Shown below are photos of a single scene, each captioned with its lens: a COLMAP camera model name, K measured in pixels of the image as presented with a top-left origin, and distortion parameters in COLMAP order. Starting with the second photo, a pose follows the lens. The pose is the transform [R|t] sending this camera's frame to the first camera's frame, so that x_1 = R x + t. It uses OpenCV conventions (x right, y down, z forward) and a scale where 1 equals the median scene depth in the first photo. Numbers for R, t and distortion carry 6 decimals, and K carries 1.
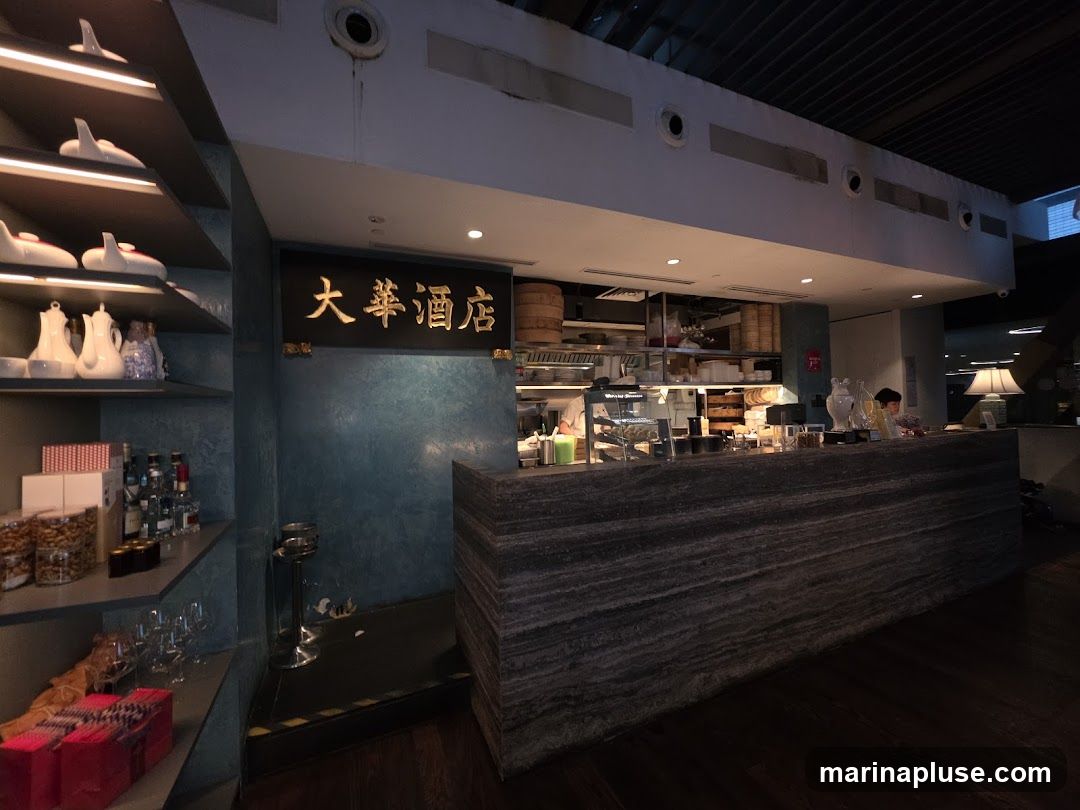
lens RADIAL K [[432.6, 0, 539.4], [0, 432.6, 400.3], [0, 0, 1]] dist [-0.001979, -0.000135]
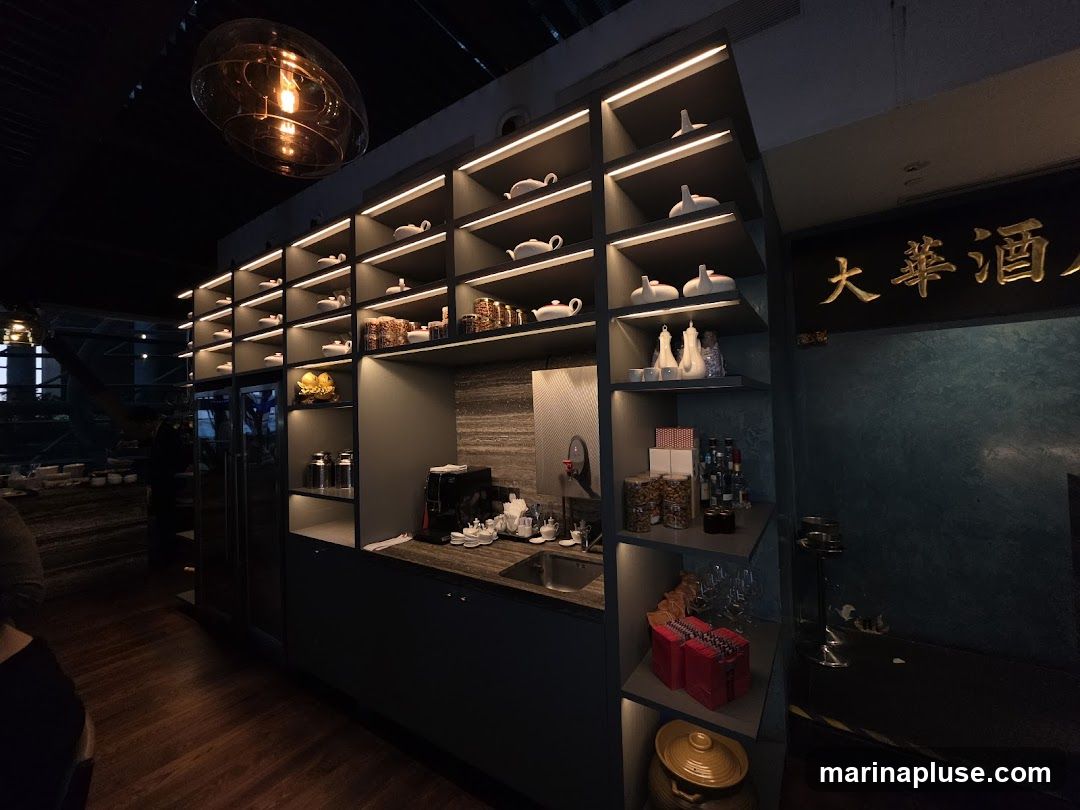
lens RADIAL K [[432.6, 0, 539.4], [0, 432.6, 400.3], [0, 0, 1]] dist [-0.001979, -0.000135]
pose [[0.536635, -0.012038, -0.843728, -0.077488], [0.029077, 0.999568, 0.004232, -0.001753], [0.843313, -0.026804, 0.536754, -0.047621]]
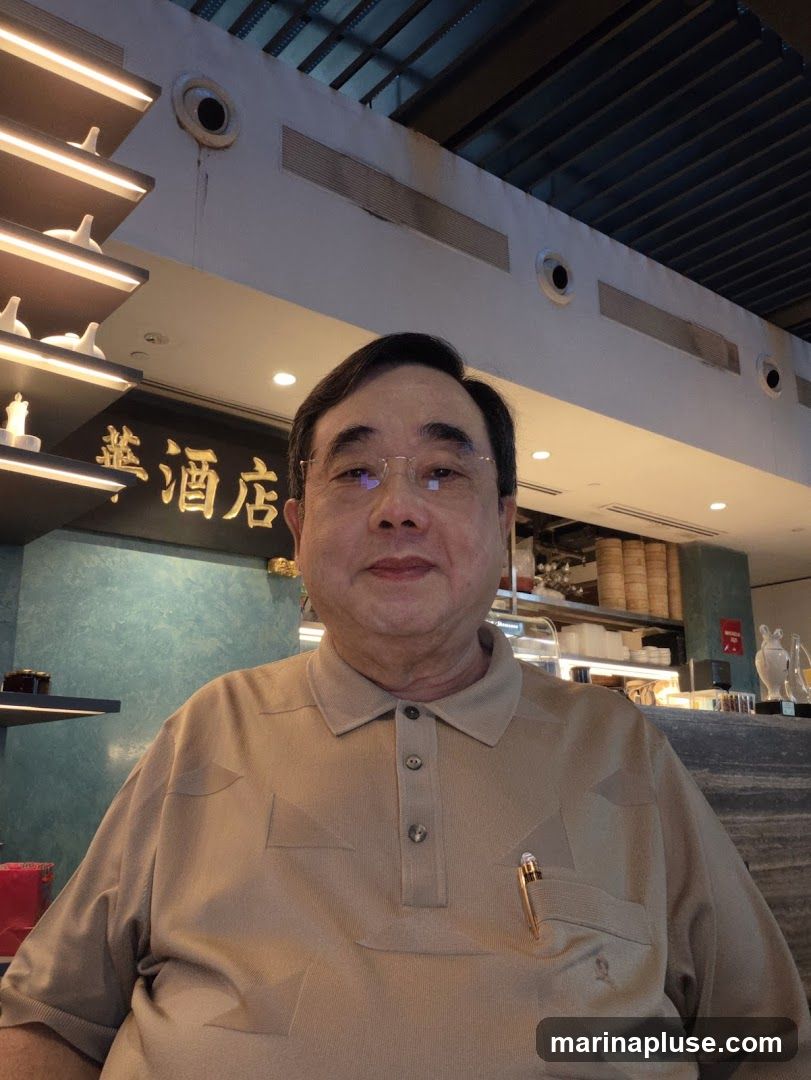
lens RADIAL K [[976.9, 0, 403.9], [0, 976.9, 554.2], [0, 0, 1]] dist [0.193768, -0.502311]
pose [[0.965645, 0.083514, 0.246079, -0.360991], [-0.025545, 0.972872, -0.229929, 0.260465], [-0.258606, 0.215744, 0.941582, -0.495908]]
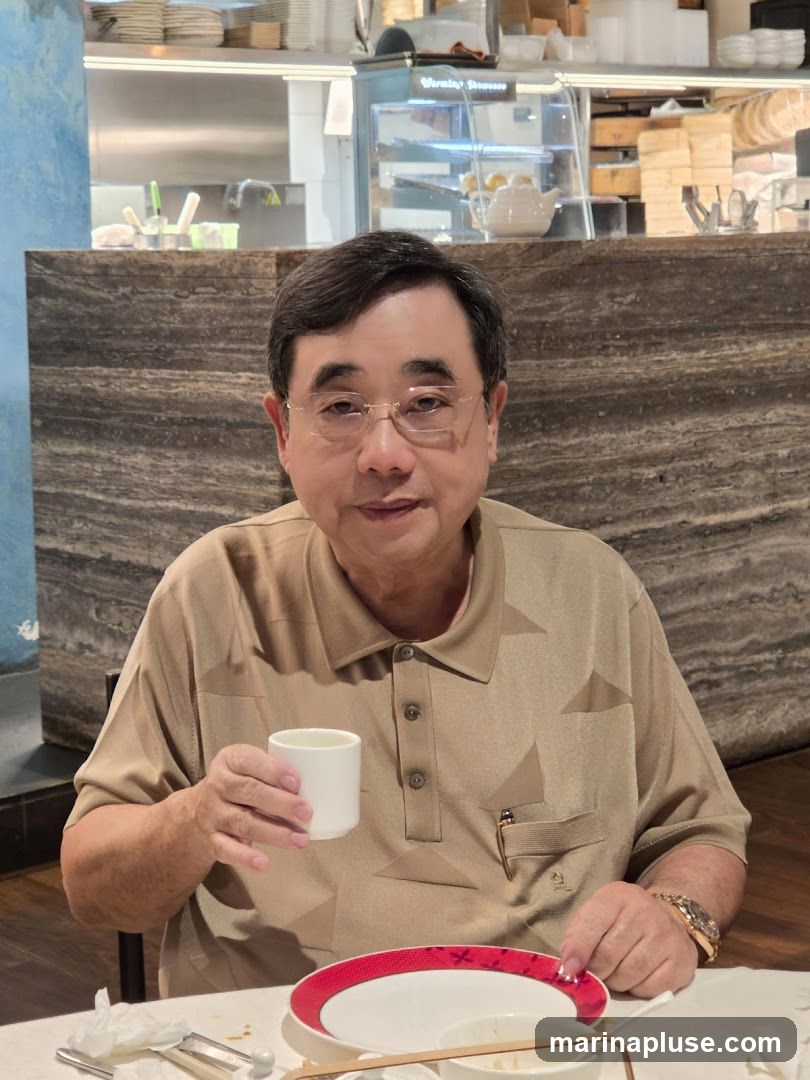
lens RADIAL K [[2246.2, 0, 405.0], [0, 2246.2, 540.0], [0, 0, 1]] dist [-0.008944, 0.269372]
pose [[0.944948, -0.041500, 0.324579, -0.524890], [-0.010695, 0.987478, 0.157392, 0.077512], [-0.327047, -0.152199, 0.932671, -0.902986]]
